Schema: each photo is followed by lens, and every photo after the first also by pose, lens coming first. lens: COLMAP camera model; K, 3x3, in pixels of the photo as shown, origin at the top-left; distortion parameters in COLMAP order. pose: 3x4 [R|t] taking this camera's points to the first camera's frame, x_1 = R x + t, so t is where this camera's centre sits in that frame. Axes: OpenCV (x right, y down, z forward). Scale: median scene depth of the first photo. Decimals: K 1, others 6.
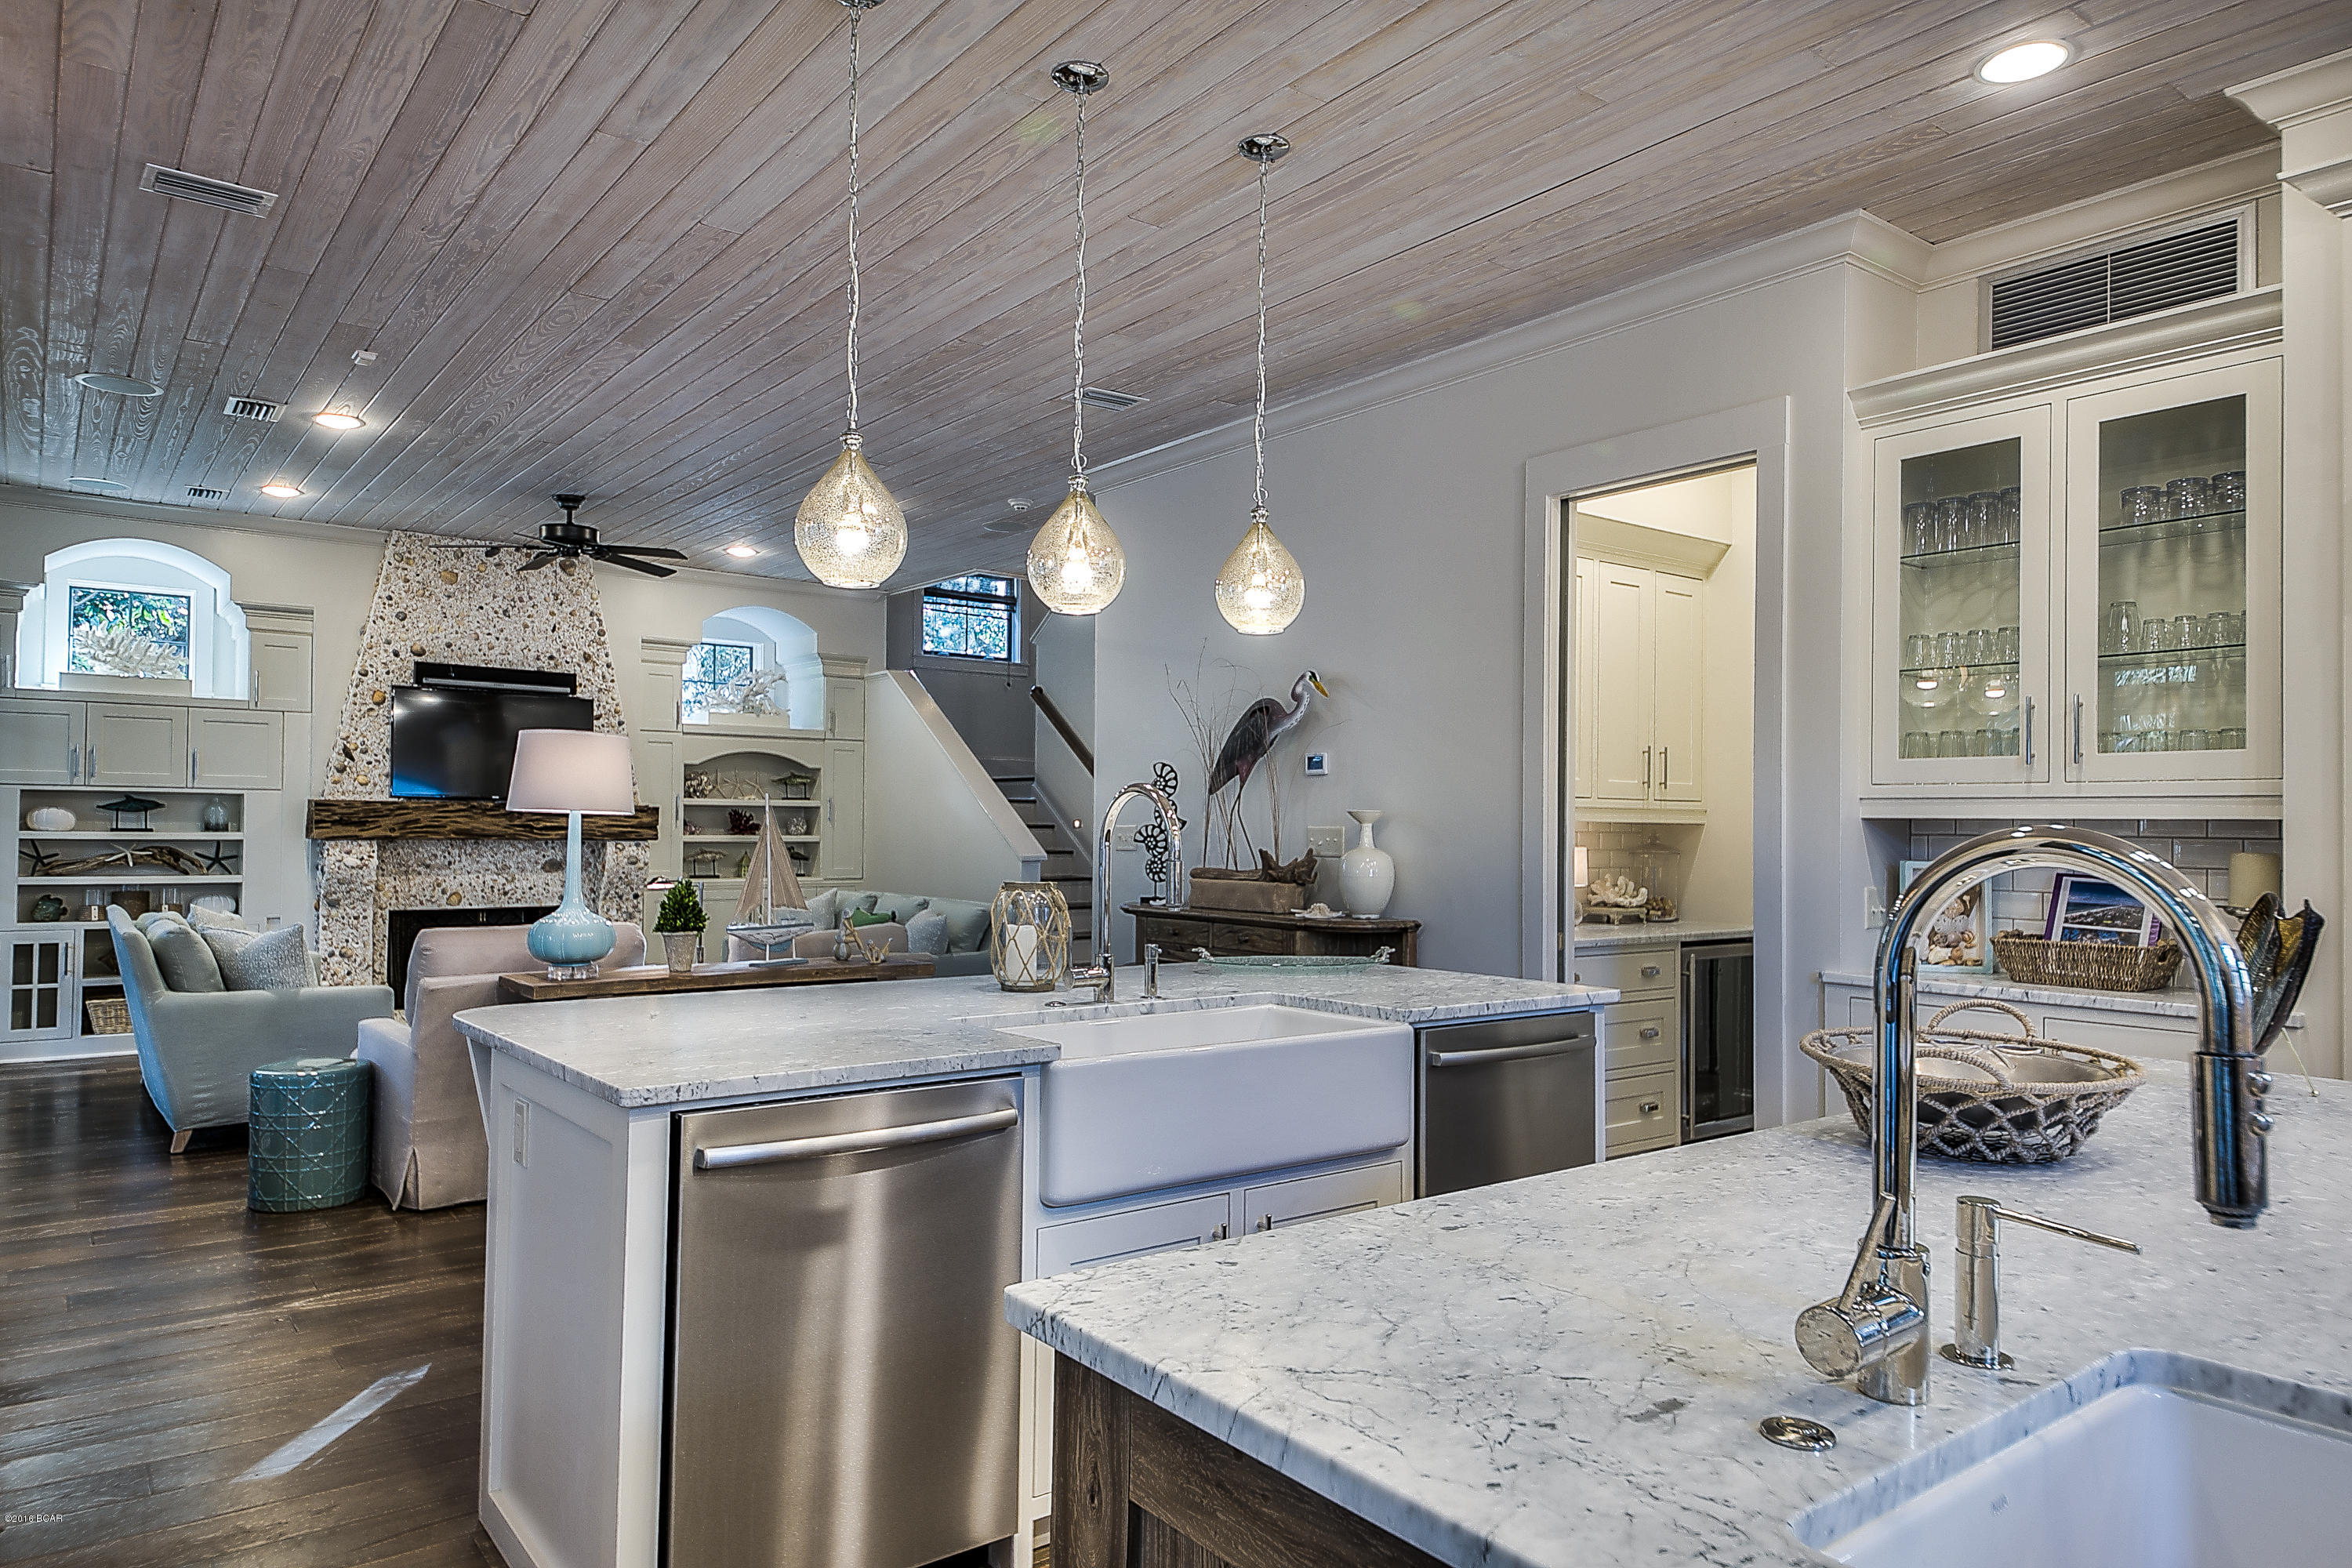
lens RADIAL K [[1495.5, 0, 1177.1], [0, 1495.5, 801.3], [0, 0, 1]] dist [0.002210, 0.001039]
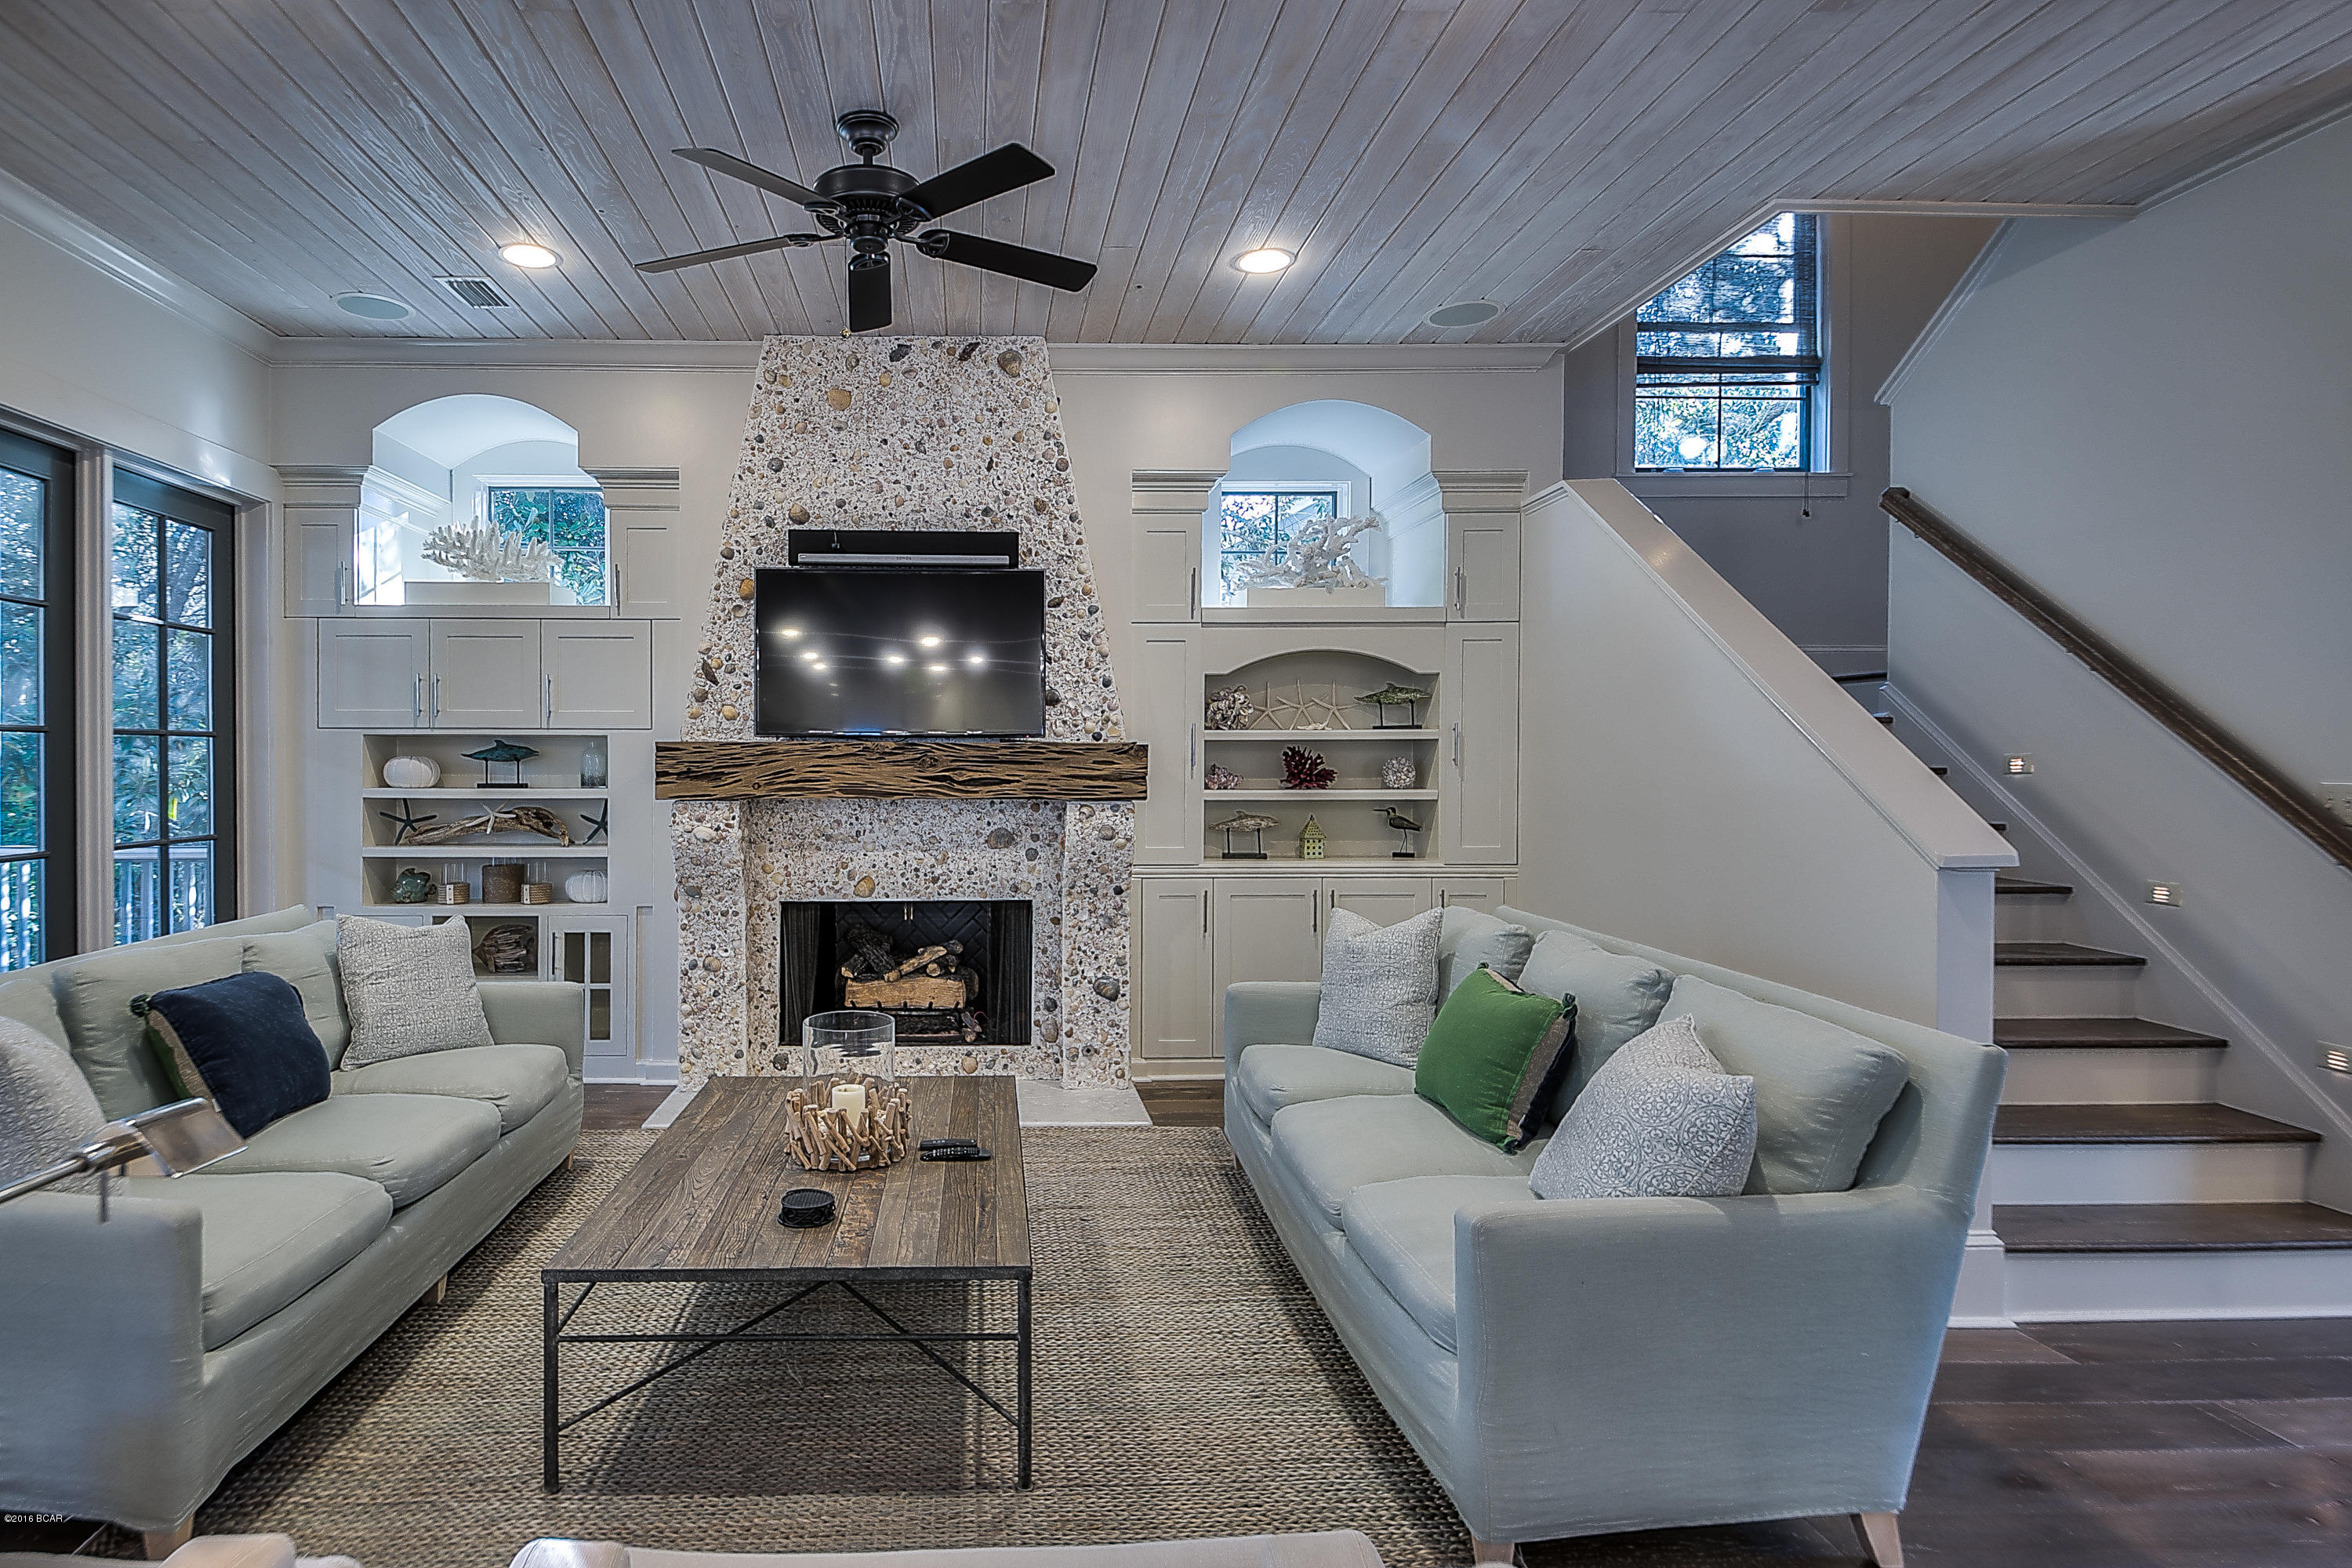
lens RADIAL K [[873.6, 0, 1167.7], [0, 873.6, 784.5], [0, 0, 1]] dist [0.018493, -0.000003]
pose [[0.806756, 0.009778, -0.590804, -0.136659], [0.018801, 0.998932, 0.042206, 0.005216], [0.590586, -0.045157, 0.805710, 0.741997]]
